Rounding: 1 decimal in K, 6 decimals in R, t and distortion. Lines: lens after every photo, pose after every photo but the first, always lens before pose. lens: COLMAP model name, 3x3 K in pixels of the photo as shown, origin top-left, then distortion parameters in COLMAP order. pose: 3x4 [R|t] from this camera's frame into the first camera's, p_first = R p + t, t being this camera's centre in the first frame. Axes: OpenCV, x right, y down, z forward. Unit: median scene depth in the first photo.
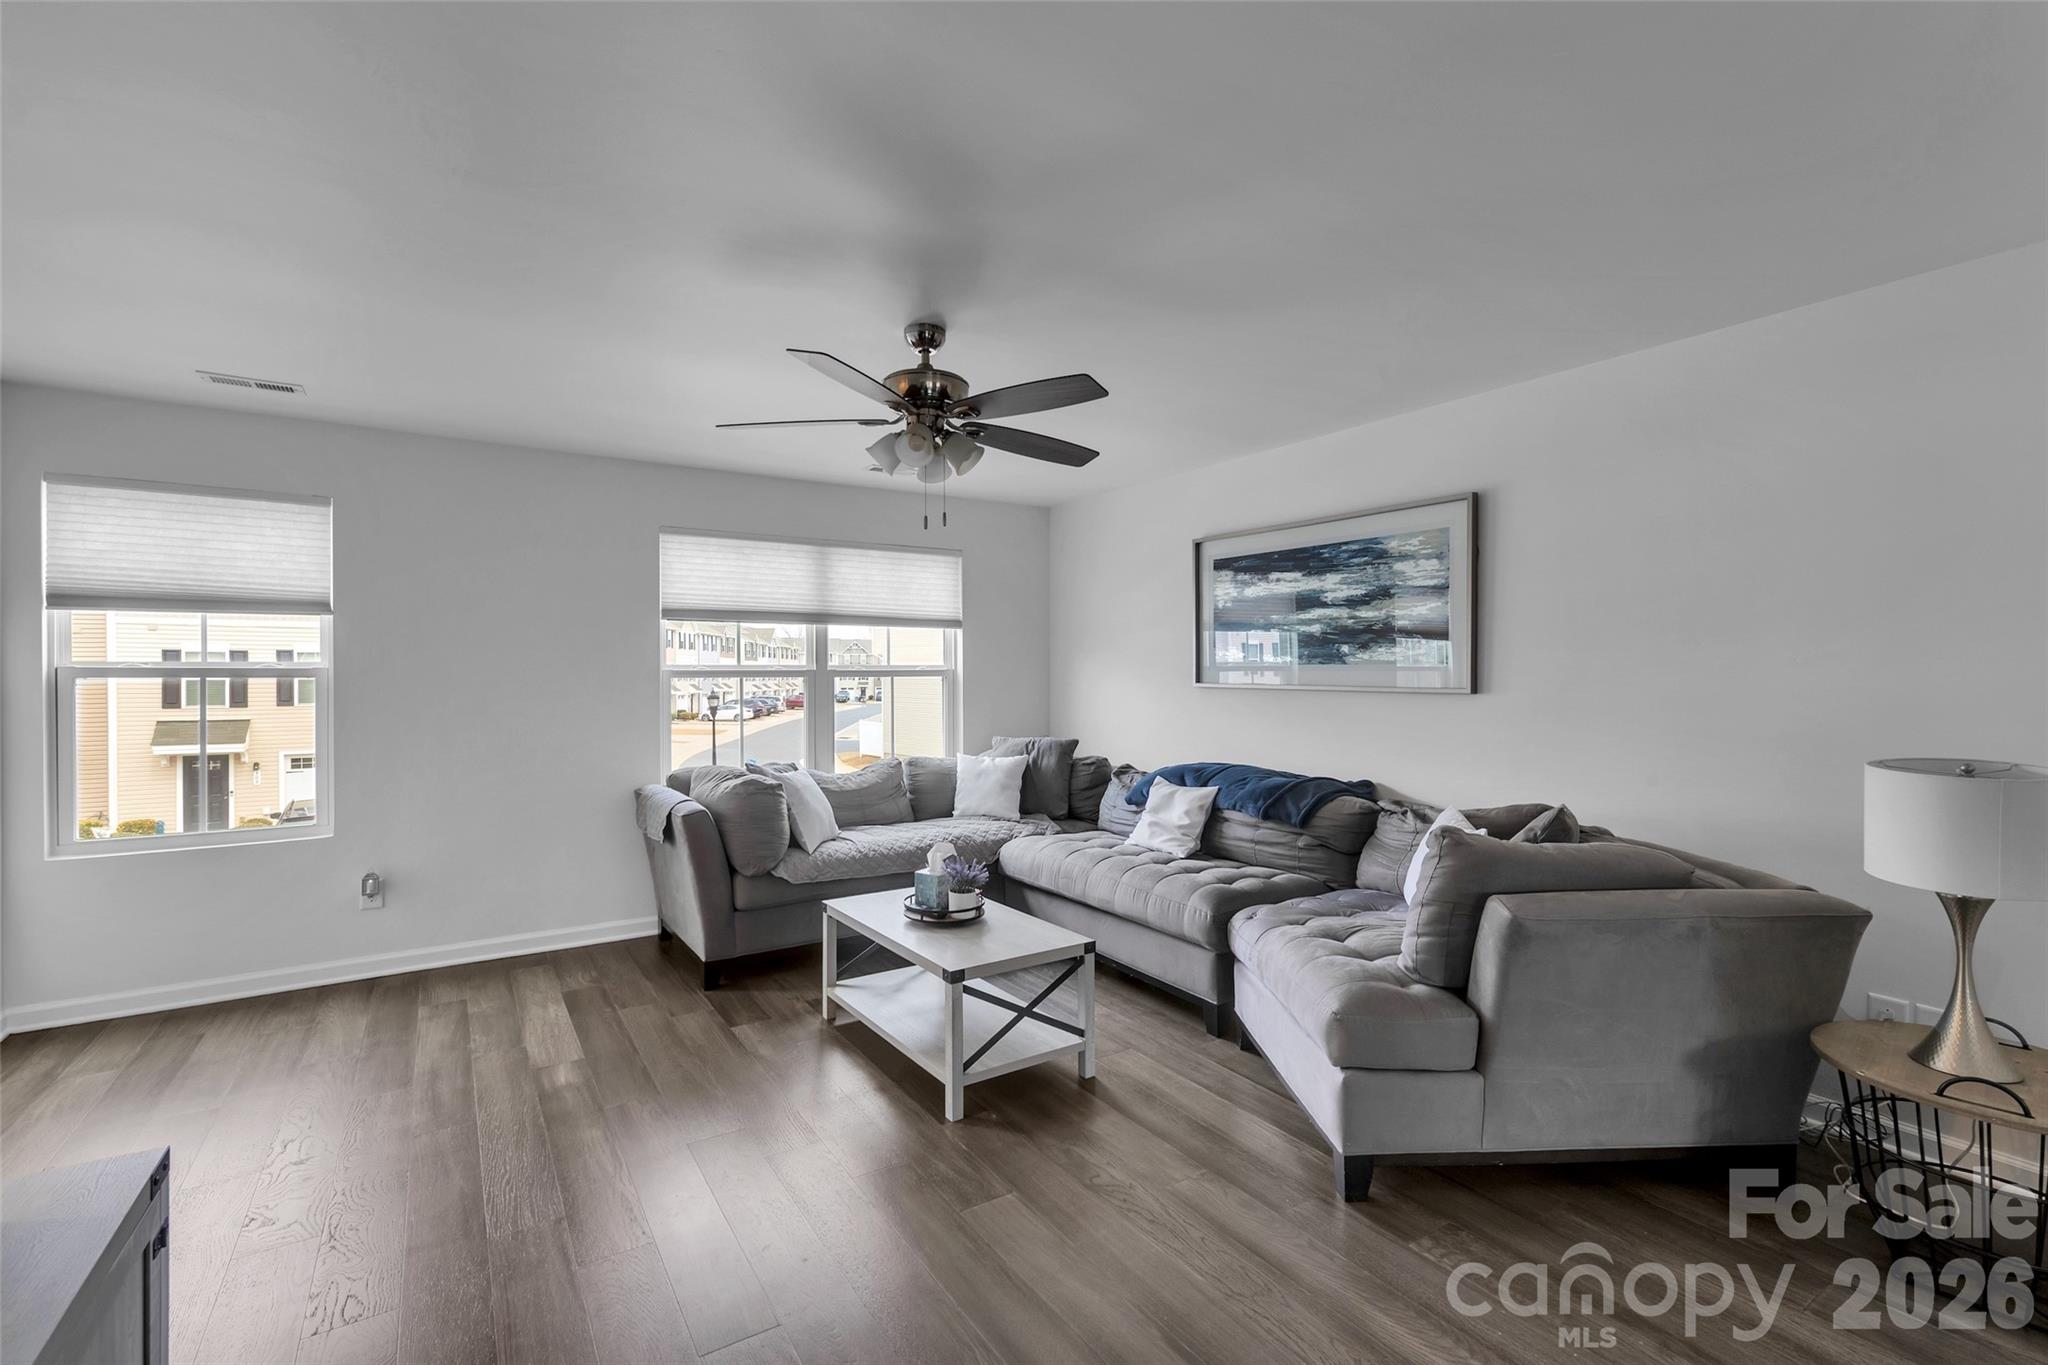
lens RADIAL K [[911.1, 0, 1020.6], [0, 911.1, 683.4], [0, 0, 1]] dist [0.021941, 0.000324]
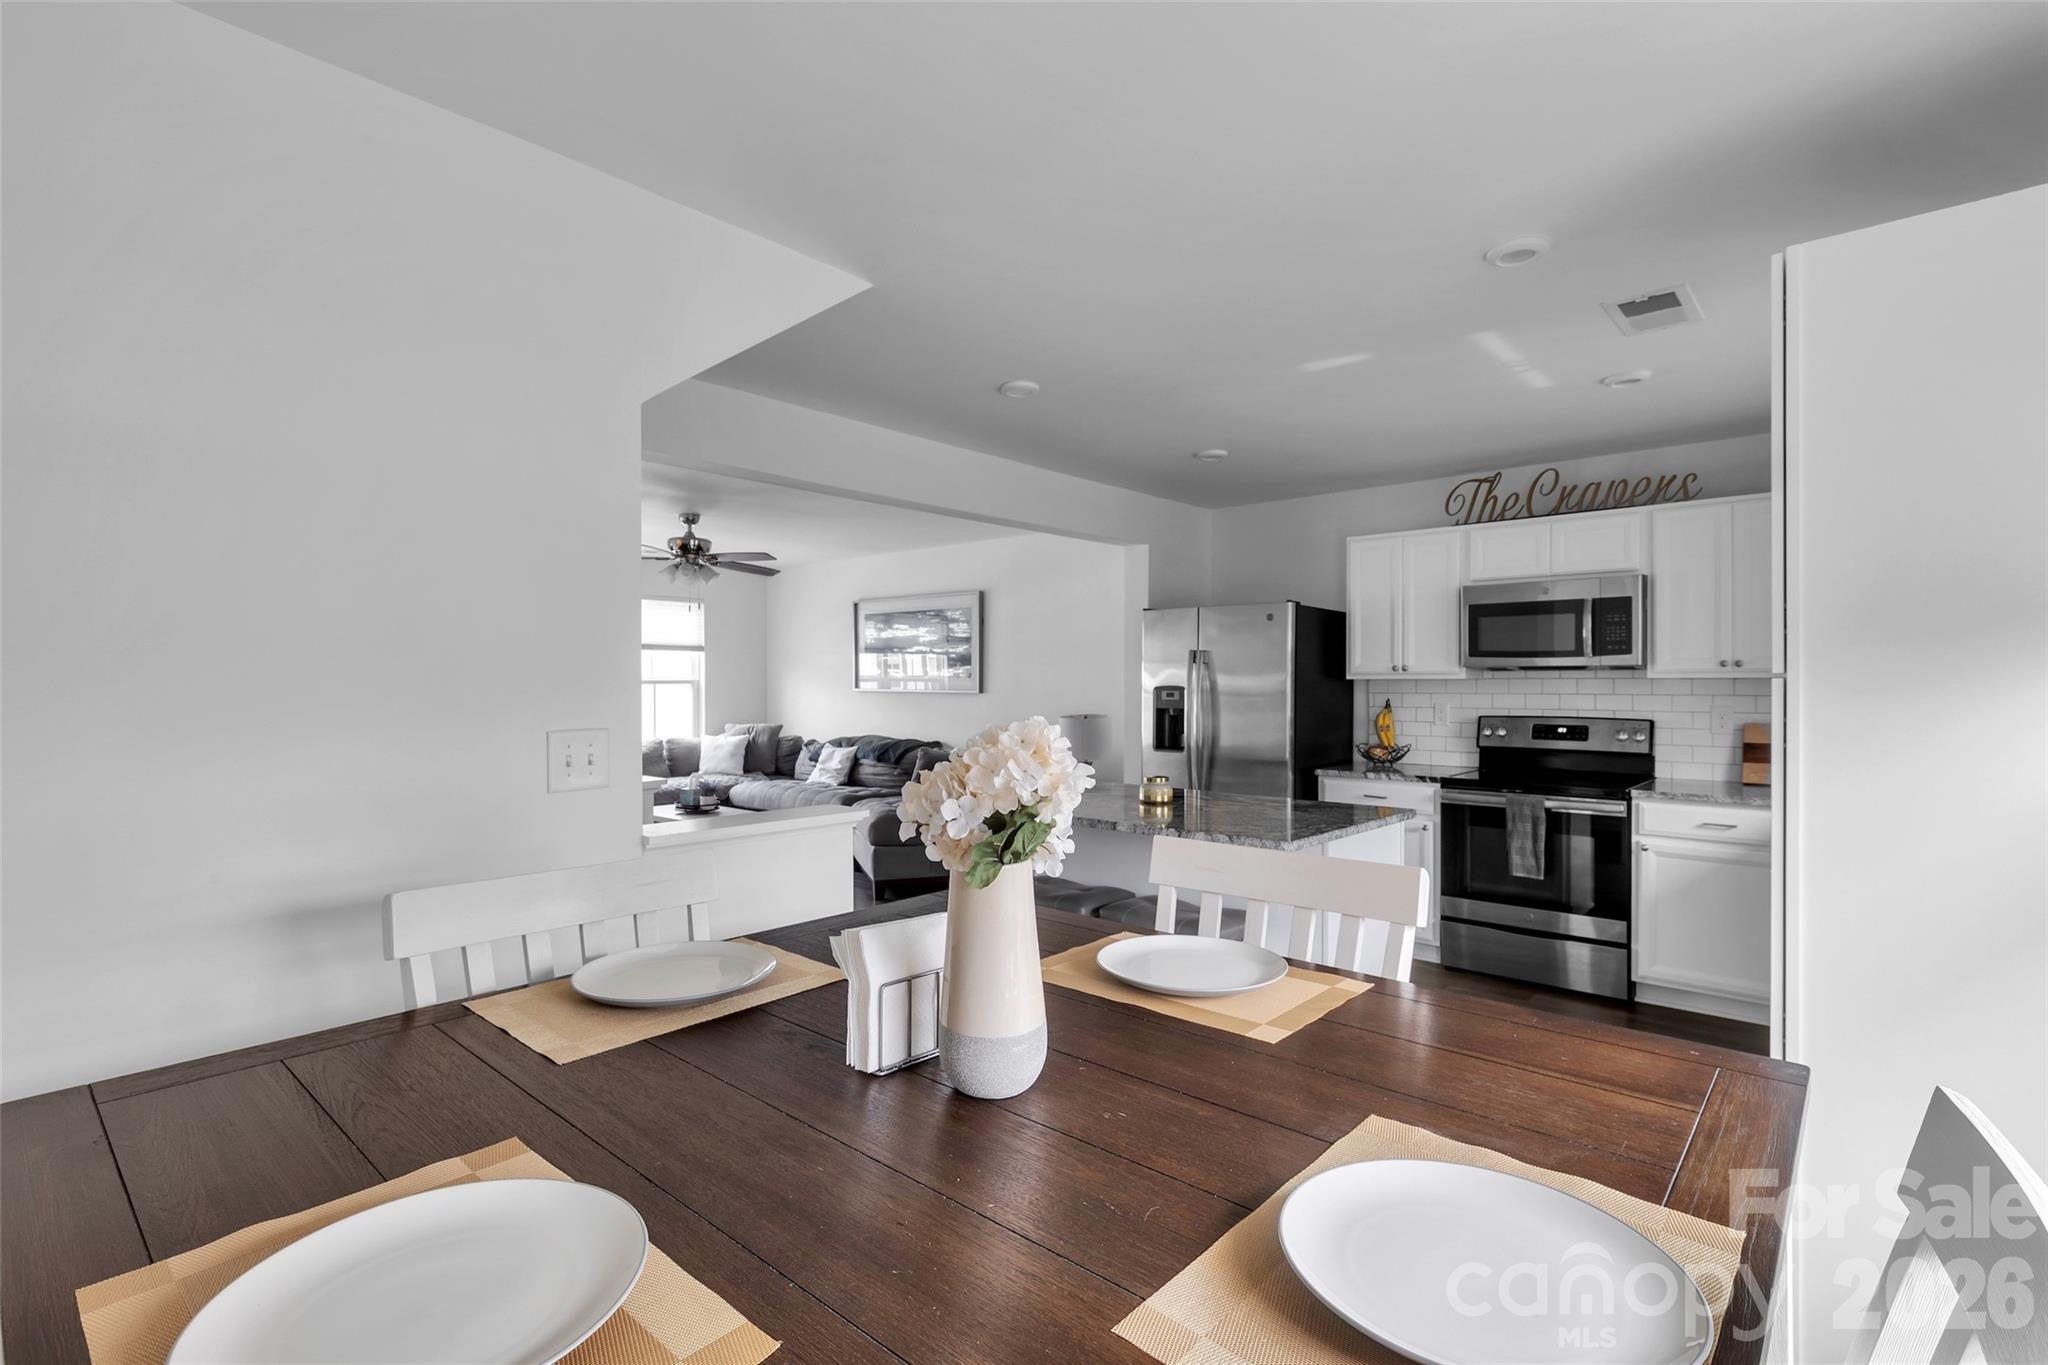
lens RADIAL K [[968.2, 0, 1019.8], [0, 968.2, 683.2], [0, 0, 1]] dist [0.009116, -0.001608]
pose [[0.966526, 0.001198, 0.256567, 0.037796], [0.001507, 0.999945, -0.010347, 0.010310], [-0.256565, 0.010387, 0.966471, -0.896454]]
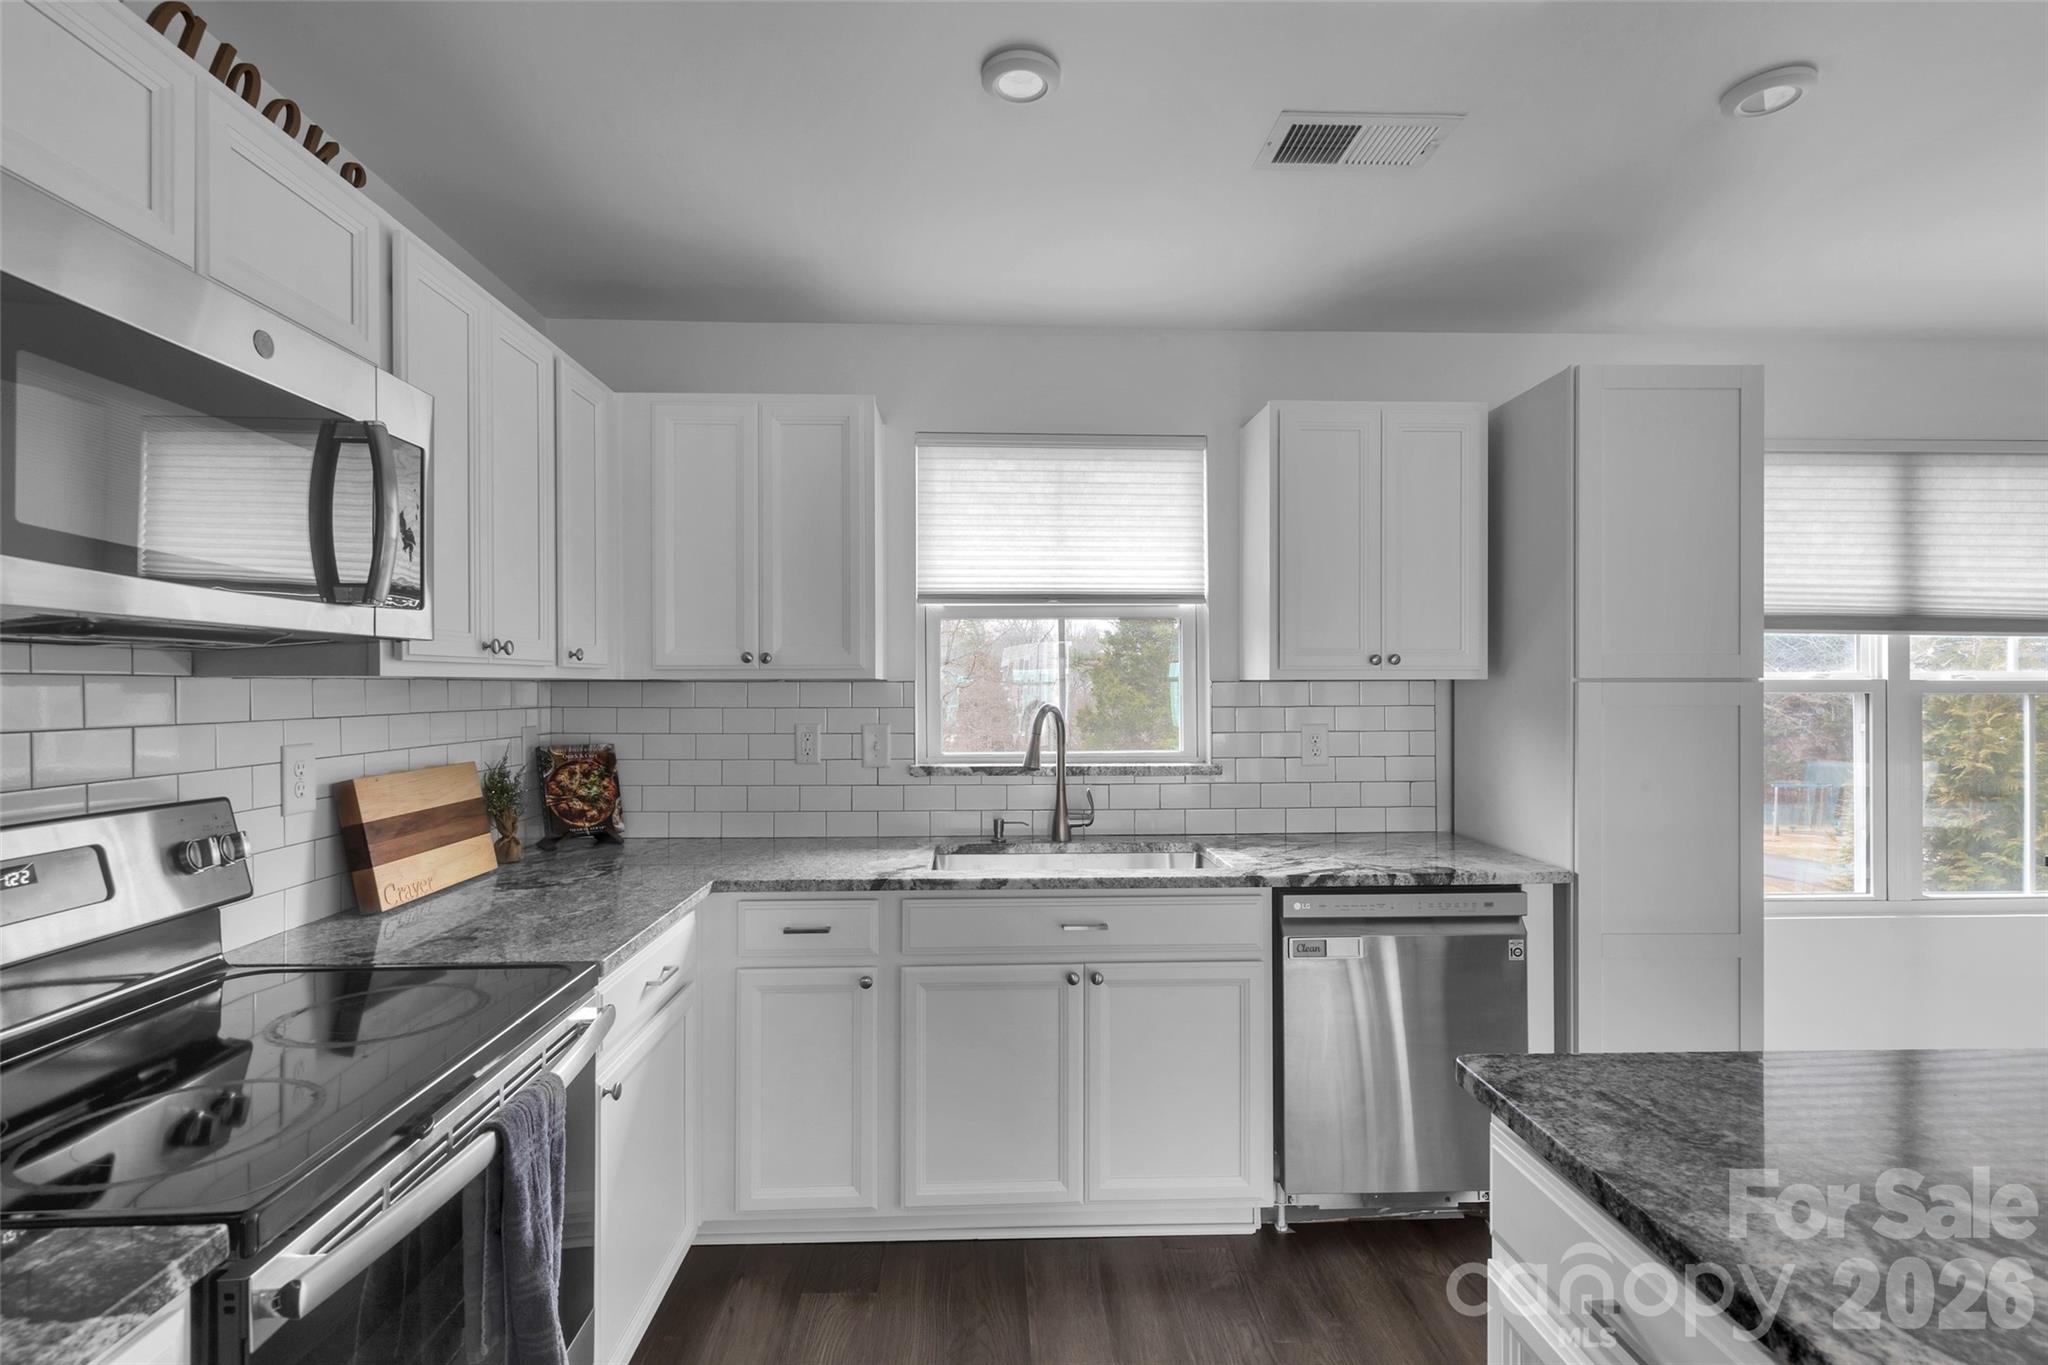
lens RADIAL K [[968.2, 0, 1018.5], [0, 968.2, 682.1], [0, 0, 1]] dist [0.009116, -0.001608]
pose [[-0.860133, 0.004462, 0.510050, 0.543498], [0.008440, 0.999949, 0.005484, -0.002713], [-0.509999, 0.009022, -0.860127, 0.135151]]
